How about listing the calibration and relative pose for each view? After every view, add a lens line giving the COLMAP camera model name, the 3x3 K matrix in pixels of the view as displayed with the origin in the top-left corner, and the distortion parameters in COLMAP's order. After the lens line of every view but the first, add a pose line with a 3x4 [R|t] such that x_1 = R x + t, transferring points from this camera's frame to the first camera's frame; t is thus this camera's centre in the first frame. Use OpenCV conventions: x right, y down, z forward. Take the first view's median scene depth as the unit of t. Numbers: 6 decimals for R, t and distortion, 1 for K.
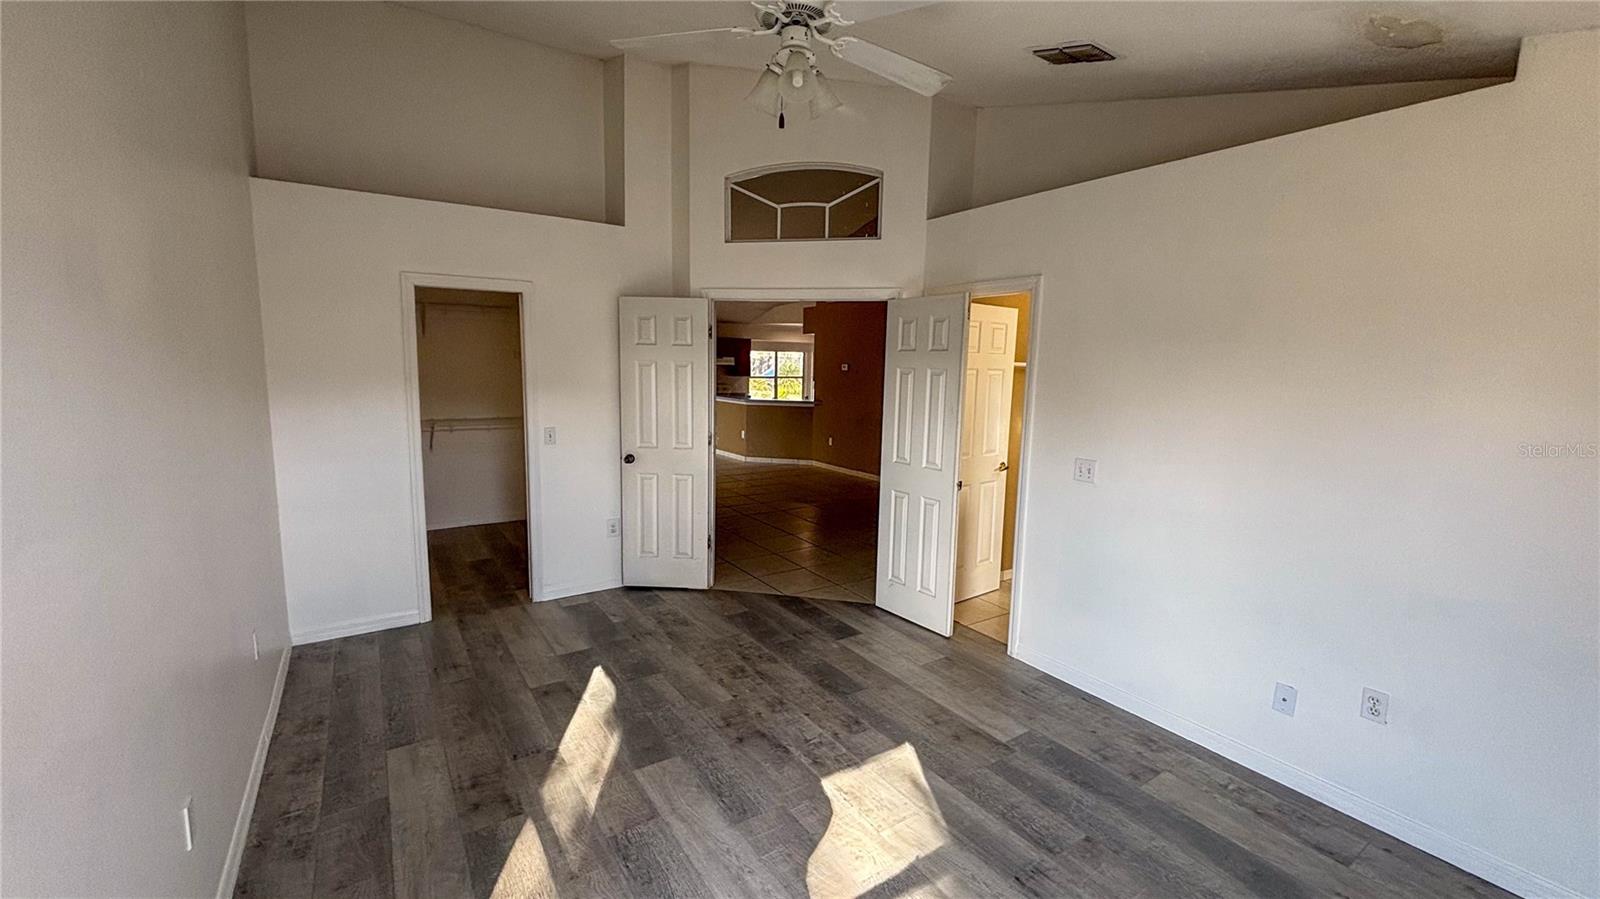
lens RADIAL K [[650.0, 0, 803.3], [0, 650.0, 443.7], [0, 0, 1]] dist [0.000648, 0.000353]
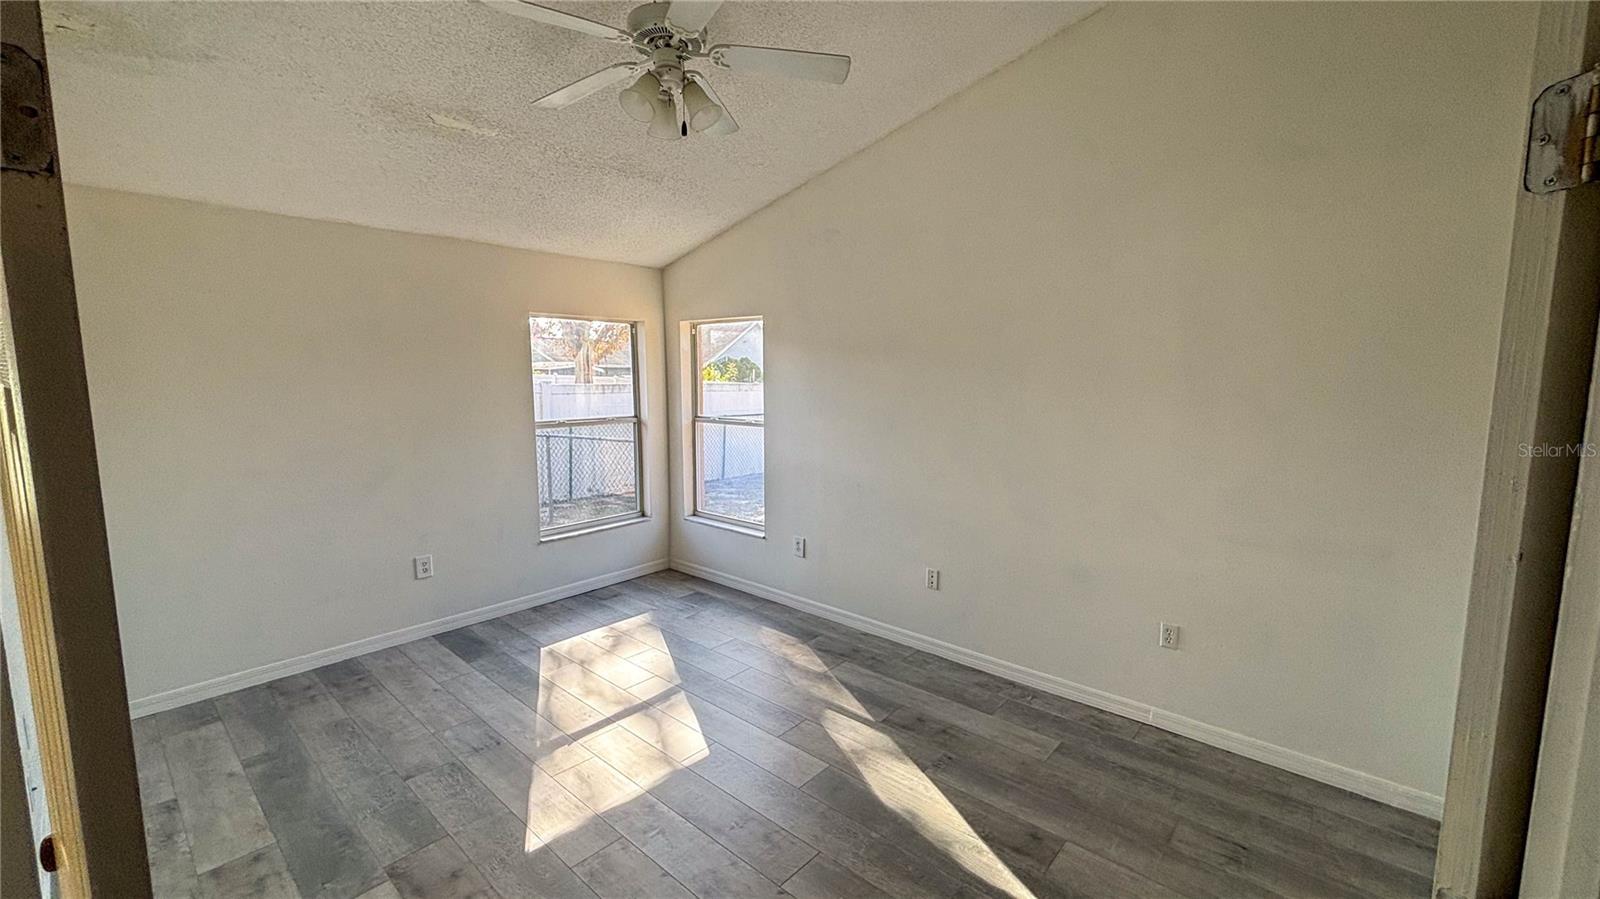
lens RADIAL K [[650.0, 0, 801.7], [0, 650.0, 447.0], [0, 0, 1]] dist [0.000648, 0.000353]
pose [[-0.968523, 0.006314, -0.248843, 0.039191], [-0.052546, 0.971965, 0.229179, -0.227528], [0.243313, 0.235041, -0.941039, 1.826097]]
